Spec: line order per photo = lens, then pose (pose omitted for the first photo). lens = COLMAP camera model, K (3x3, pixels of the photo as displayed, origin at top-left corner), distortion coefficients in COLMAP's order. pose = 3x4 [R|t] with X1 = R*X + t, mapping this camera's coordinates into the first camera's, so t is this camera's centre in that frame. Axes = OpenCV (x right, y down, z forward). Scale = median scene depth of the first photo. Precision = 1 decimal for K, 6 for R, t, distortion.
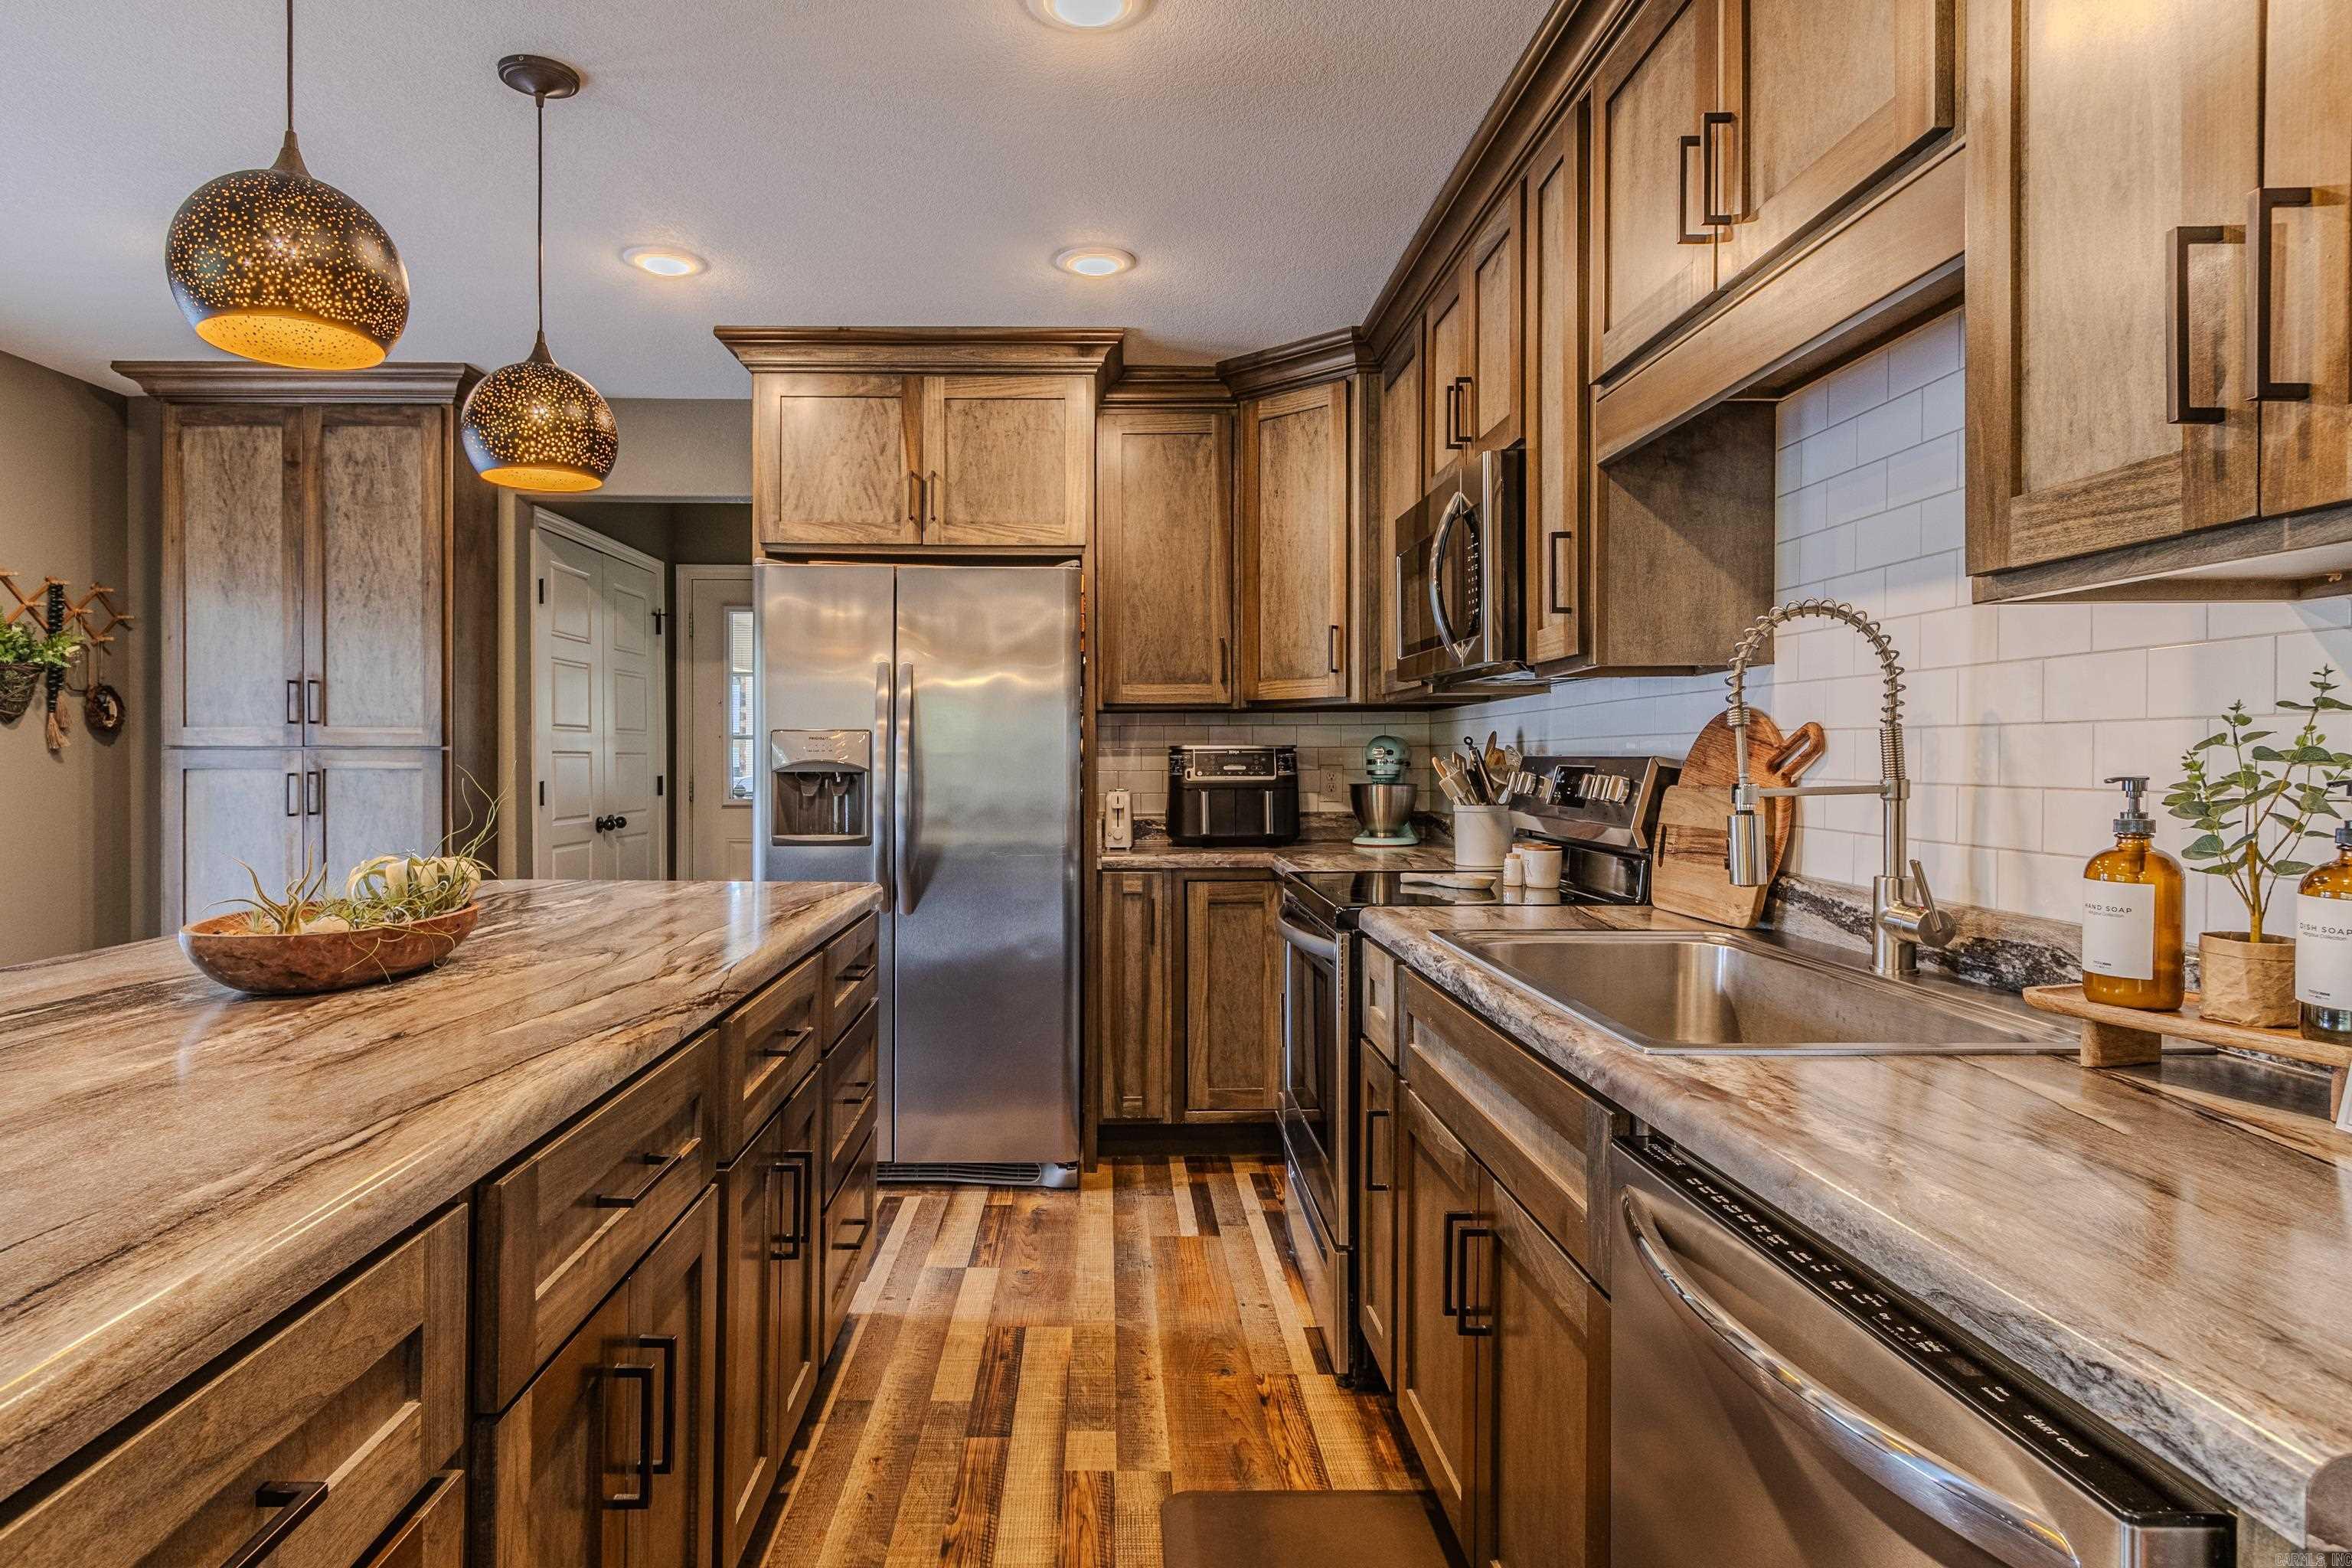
lens RADIAL K [[1312.0, 0, 1111.0], [0, 1312.0, 774.2], [0, 0, 1]] dist [0.001468, -0.000704]
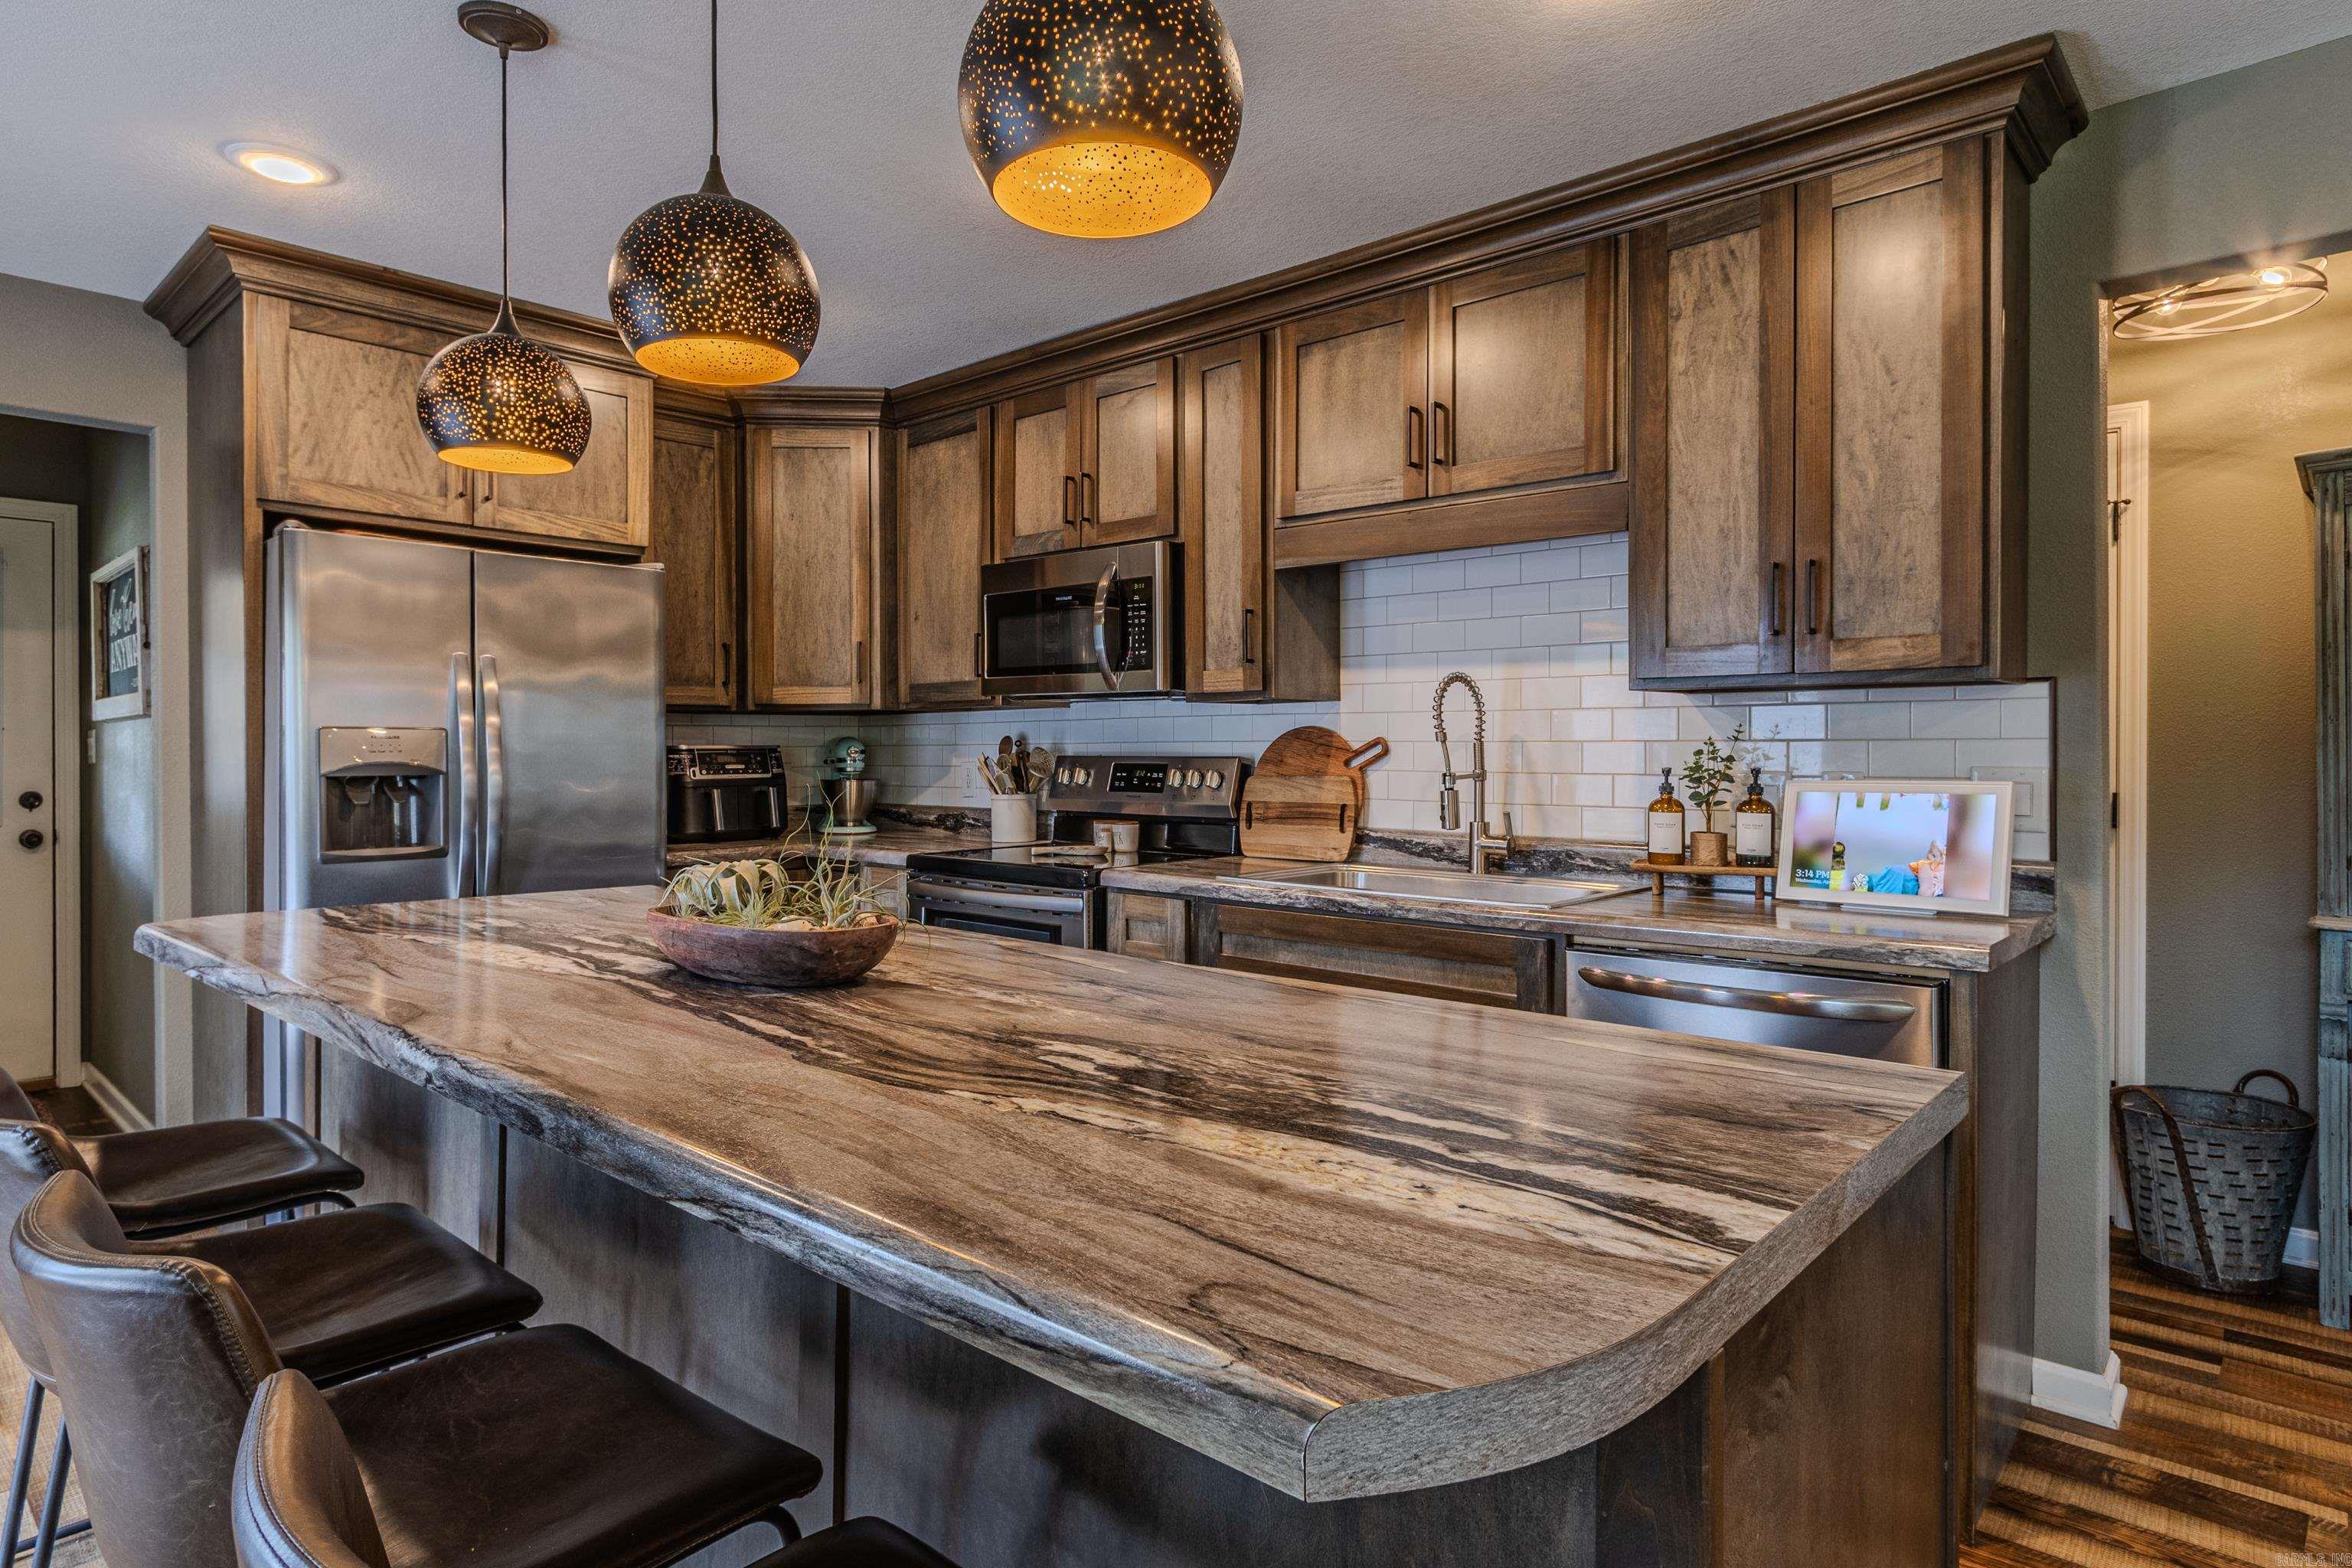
lens RADIAL K [[1321.6, 0, 1175.3], [0, 1321.6, 756.9], [0, 0, 1]] dist [0.004812, 0.000240]
pose [[0.677713, -0.003594, 0.735318, -0.494670], [0.010004, 0.999941, -0.004333, -0.004883], [-0.735259, 0.010293, 0.677708, 0.016576]]
